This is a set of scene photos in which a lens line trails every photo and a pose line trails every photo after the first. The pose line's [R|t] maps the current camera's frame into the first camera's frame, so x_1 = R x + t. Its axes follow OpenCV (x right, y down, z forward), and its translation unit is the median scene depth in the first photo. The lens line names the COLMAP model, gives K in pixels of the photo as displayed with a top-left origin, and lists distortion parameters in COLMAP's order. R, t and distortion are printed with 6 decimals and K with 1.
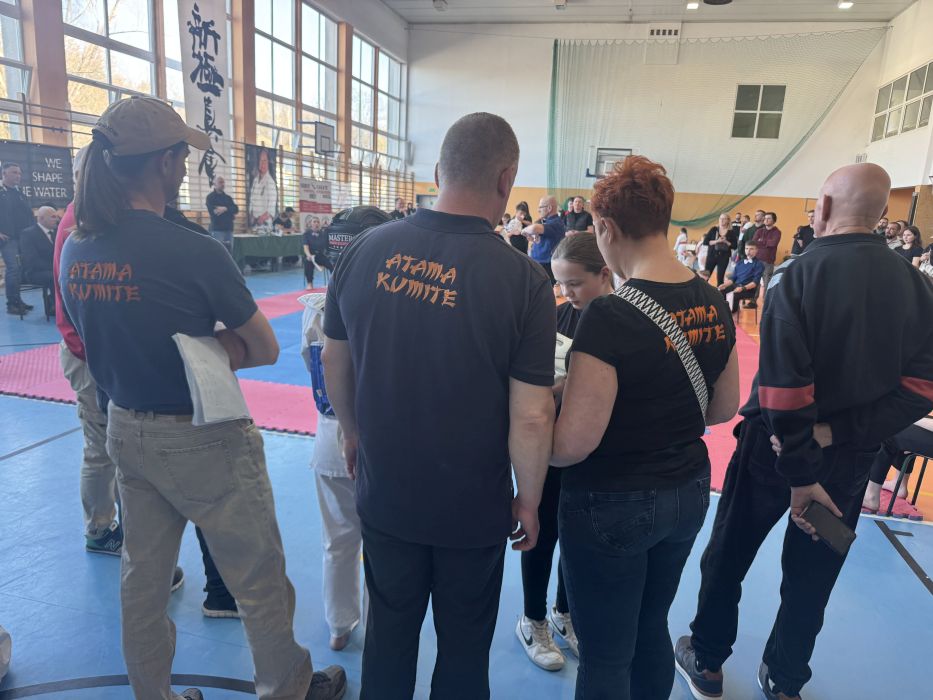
lens RADIAL K [[653.6, 0, 469.8], [0, 653.6, 357.4], [0, 0, 1]] dist [0.010495, -0.024825]
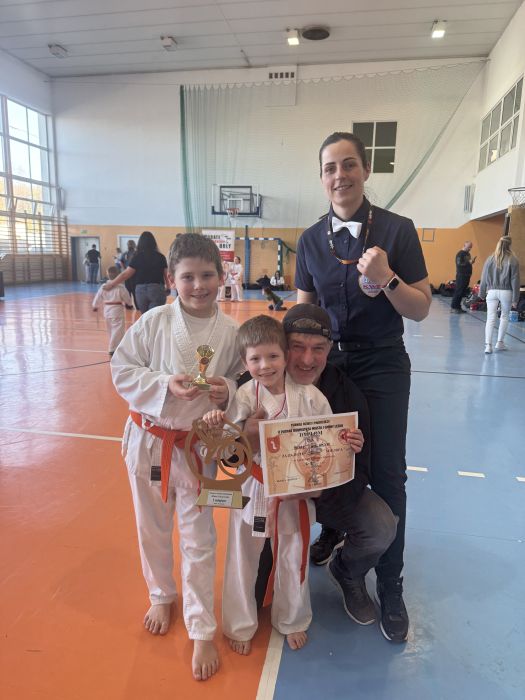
lens RADIAL K [[490.4, 0, 252.9], [0, 490.4, 348.2], [0, 0, 1]] dist [0.010495, -0.024825]
pose [[0.998596, -0.039143, 0.035704, 0.206113], [0.040024, 0.998903, -0.024309, -0.042923], [-0.034713, 0.025703, 0.999067, 0.226954]]
